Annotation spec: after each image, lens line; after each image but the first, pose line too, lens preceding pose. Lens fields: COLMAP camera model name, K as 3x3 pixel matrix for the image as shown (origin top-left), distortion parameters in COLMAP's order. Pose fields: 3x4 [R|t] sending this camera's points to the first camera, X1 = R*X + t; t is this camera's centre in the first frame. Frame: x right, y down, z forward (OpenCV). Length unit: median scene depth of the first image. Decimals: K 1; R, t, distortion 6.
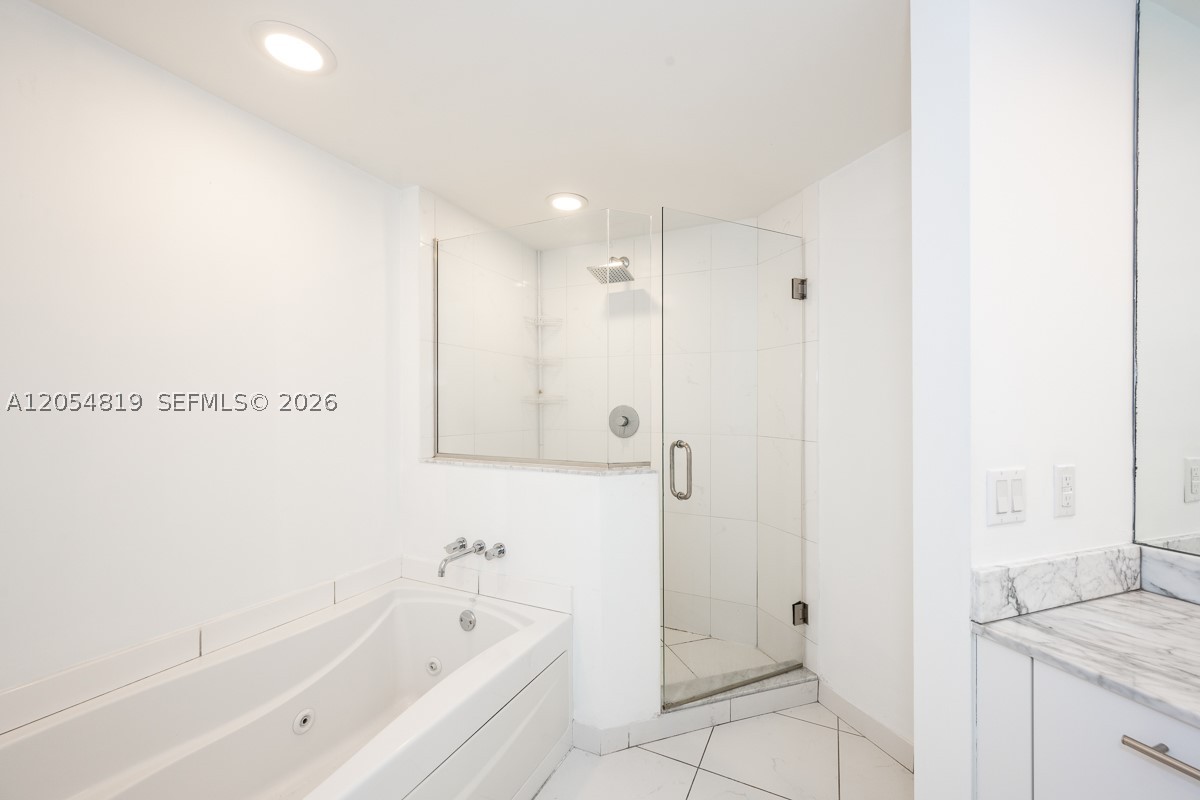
lens RADIAL K [[479.6, 0, 604.2], [0, 479.6, 395.0], [0, 0, 1]] dist [0.001468, 0.000270]
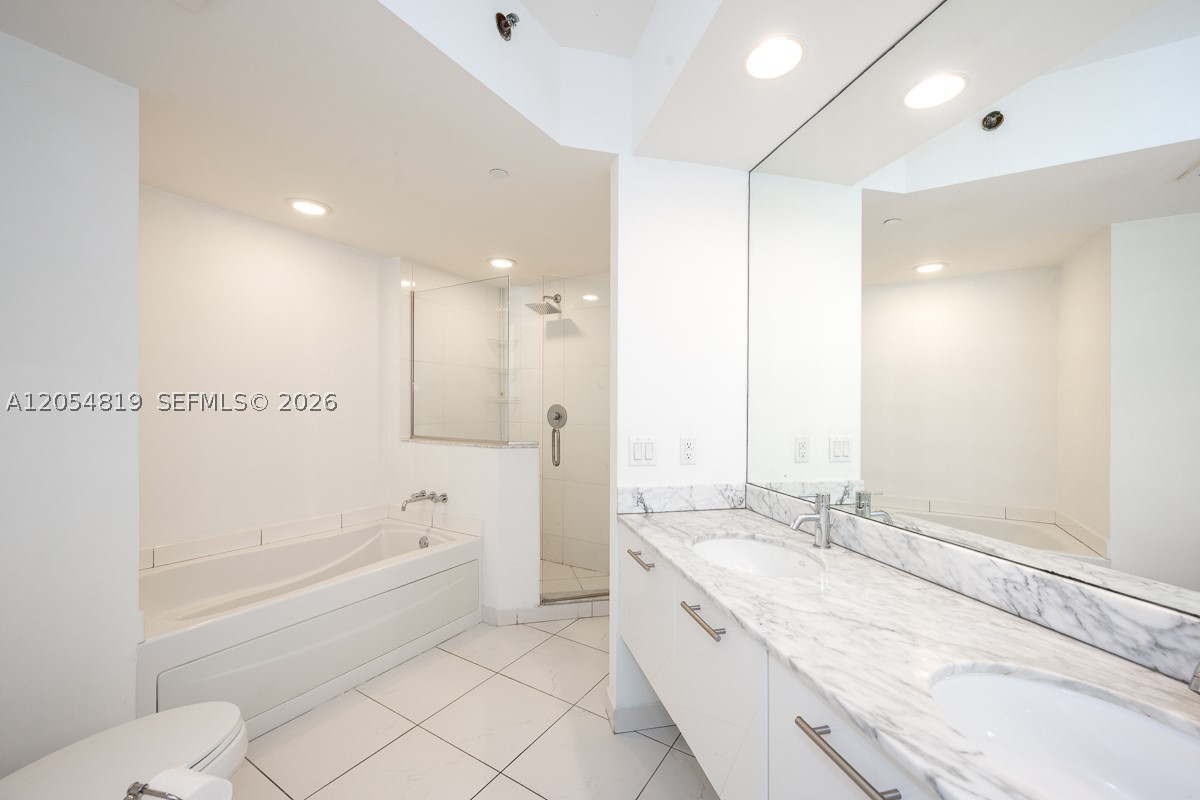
lens RADIAL K [[479.6, 0, 604.2], [0, 479.6, 395.0], [0, 0, 1]] dist [0.001468, 0.000270]
pose [[0.994736, 0.004621, -0.102369, 0.453079], [-0.004672, 0.999989, -0.000253, -0.007357], [0.102366, 0.000730, 0.994747, -0.479889]]
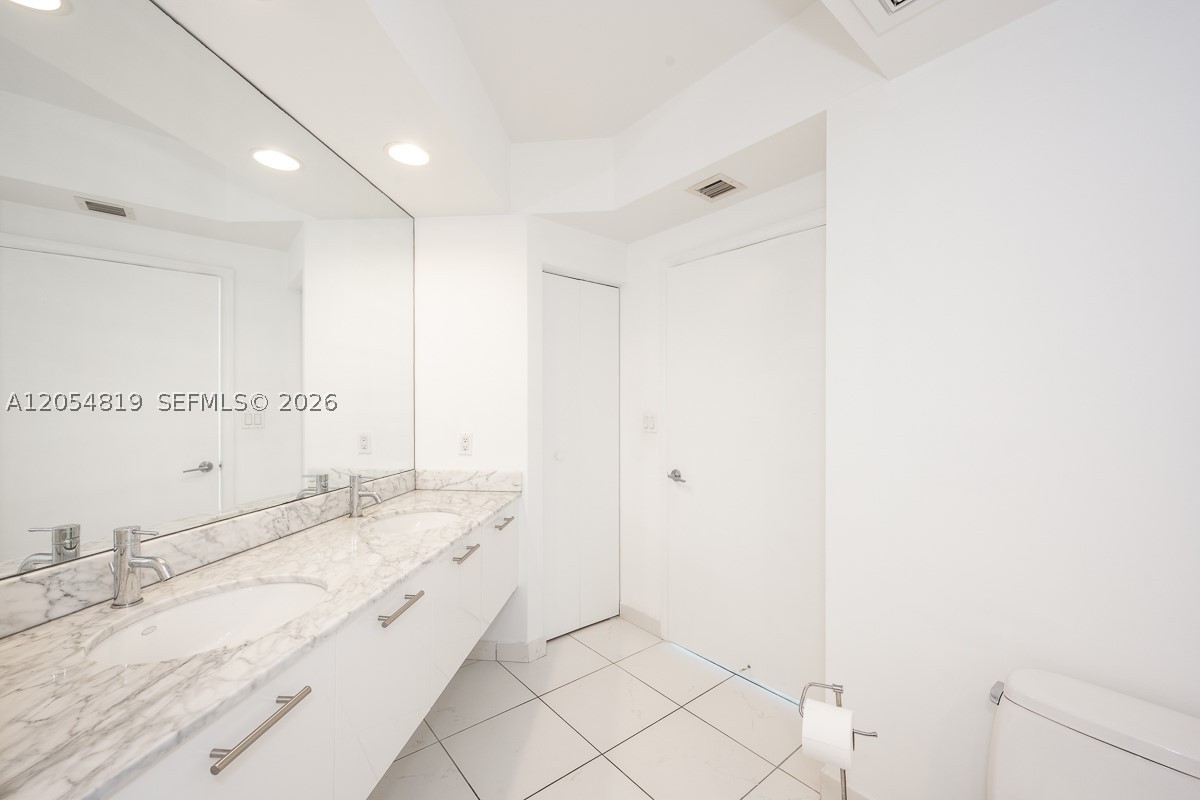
lens RADIAL K [[479.6, 0, 604.2], [0, 479.6, 395.0], [0, 0, 1]] dist [0.001468, 0.000270]
pose [[-0.910272, -0.001362, 0.414008, 0.009118], [-0.022618, 0.998665, -0.046444, 0.010269], [-0.413392, -0.051641, -0.909088, 0.593368]]
